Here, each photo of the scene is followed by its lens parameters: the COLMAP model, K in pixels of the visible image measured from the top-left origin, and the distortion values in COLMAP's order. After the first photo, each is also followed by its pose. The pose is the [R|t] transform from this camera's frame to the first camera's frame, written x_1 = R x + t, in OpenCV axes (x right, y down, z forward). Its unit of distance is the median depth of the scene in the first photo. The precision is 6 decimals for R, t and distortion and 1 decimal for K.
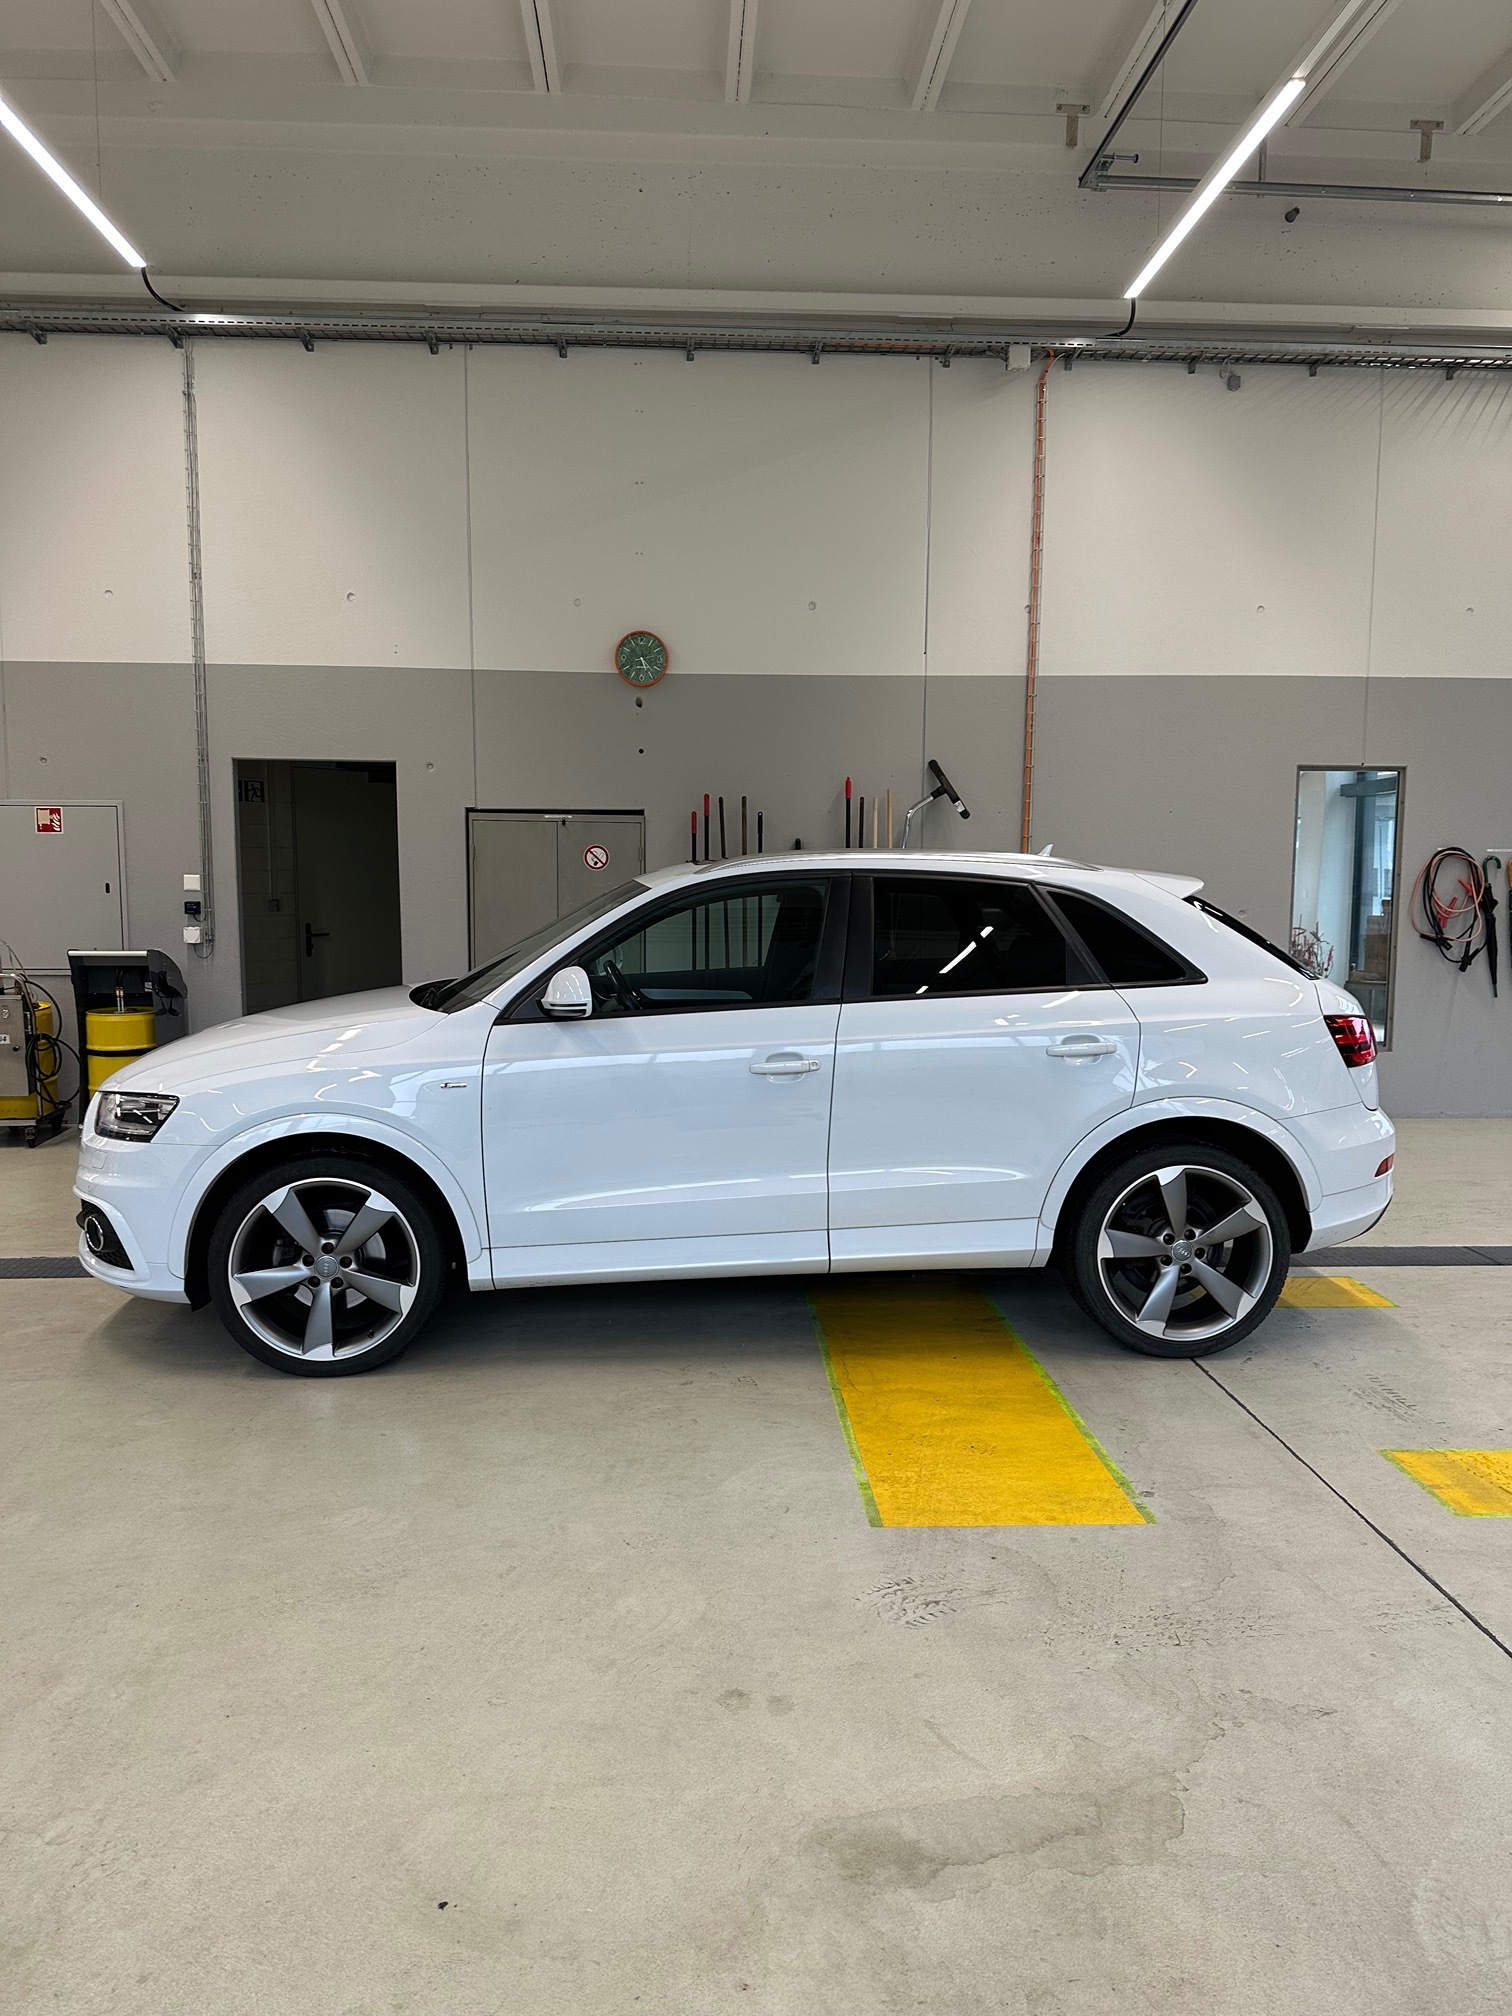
lens RADIAL K [[1396.9, 0, 770.3], [0, 1396.9, 1013.8], [0, 0, 1]] dist [0.073180, -0.128959]
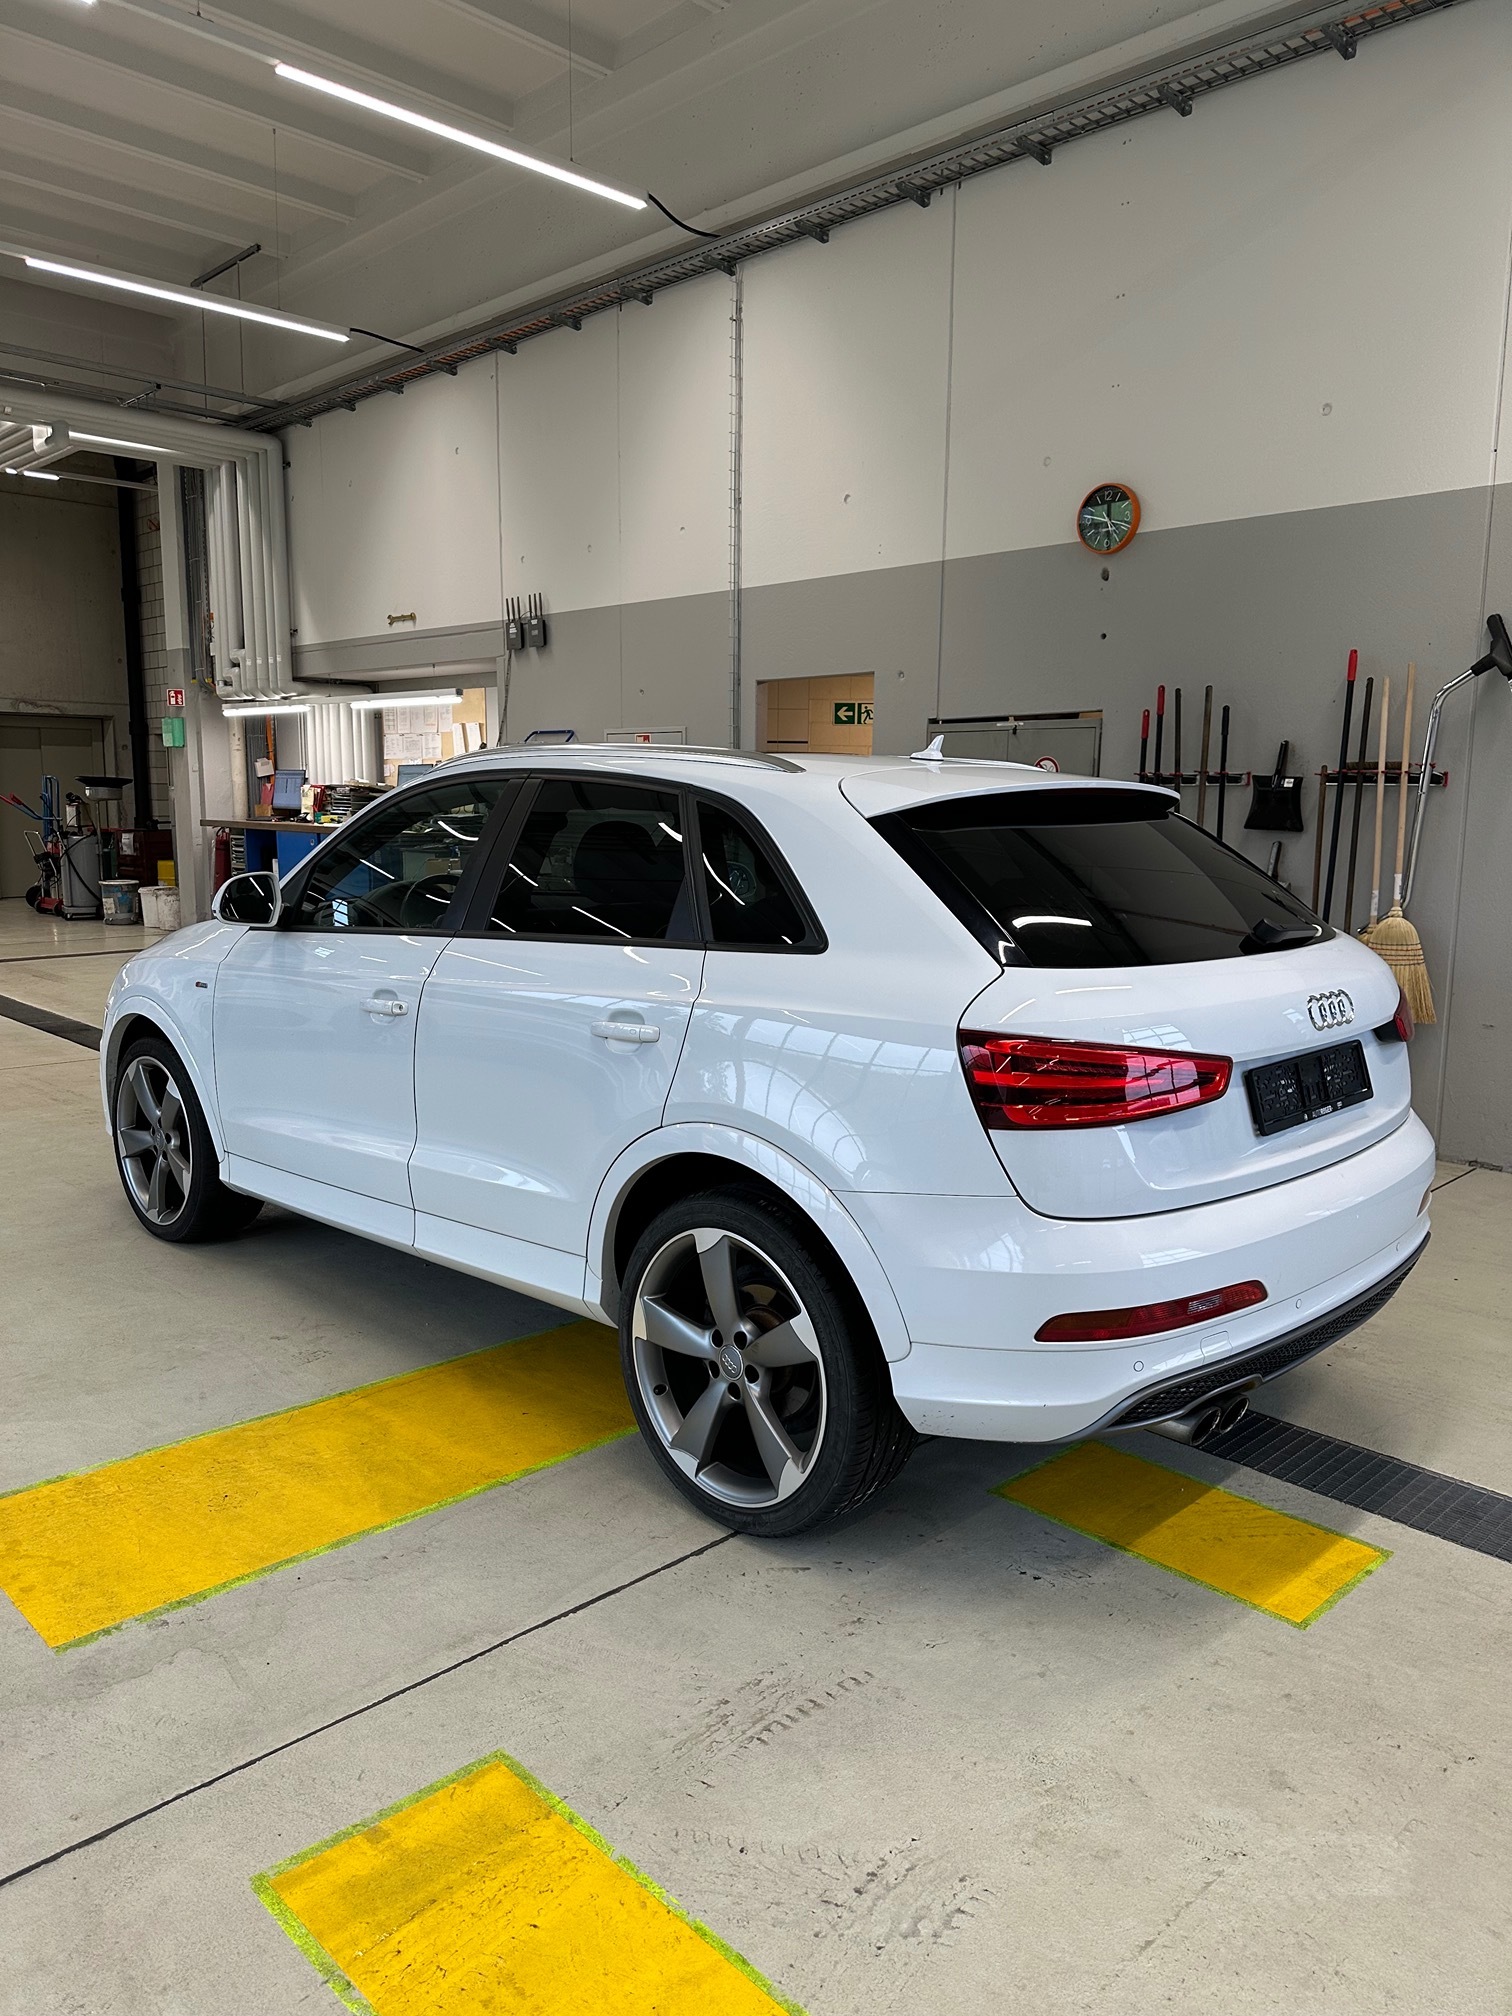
lens RADIAL K [[1430.4, 0, 764.4], [0, 1430.4, 1011.7], [0, 0, 1]] dist [0.051591, -0.083359]
pose [[0.661423, 0.111860, -0.741624, 0.617057], [-0.081676, 0.993677, 0.077035, -0.033128], [0.745552, 0.009620, 0.666378, 0.463012]]
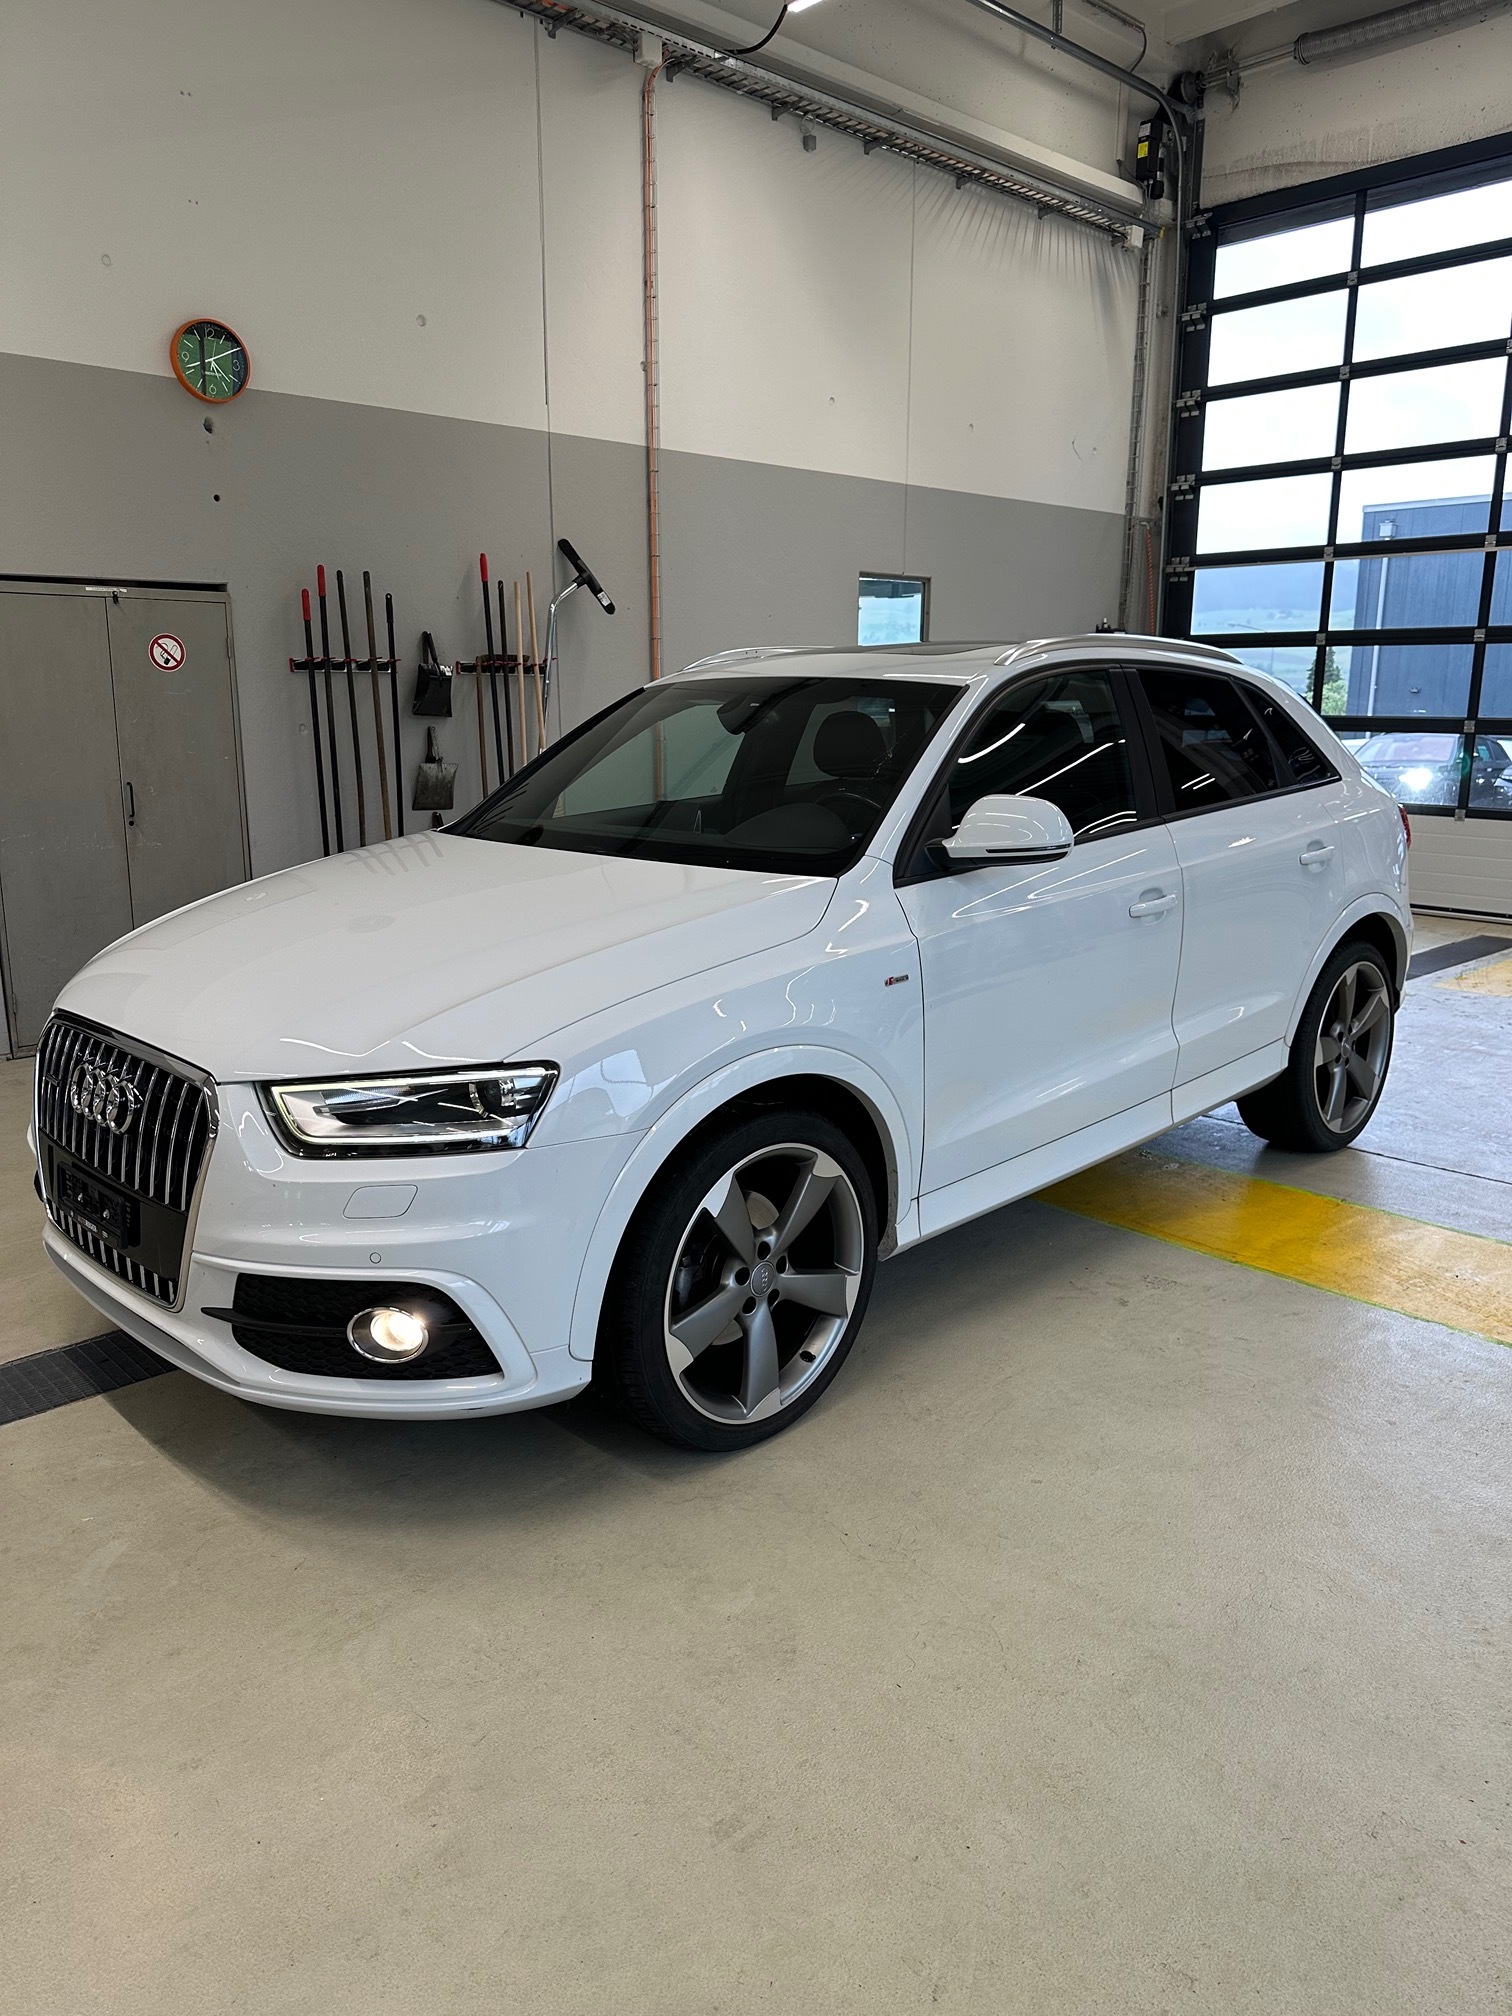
lens RADIAL K [[1396.9, 0, 770.3], [0, 1396.9, 1013.8], [0, 0, 1]] dist [0.073180, -0.128959]
pose [[0.769018, -0.145294, 0.622496, -0.532960], [0.066002, 0.986669, 0.148756, -0.028735], [-0.635810, -0.073311, 0.768356, 0.388409]]
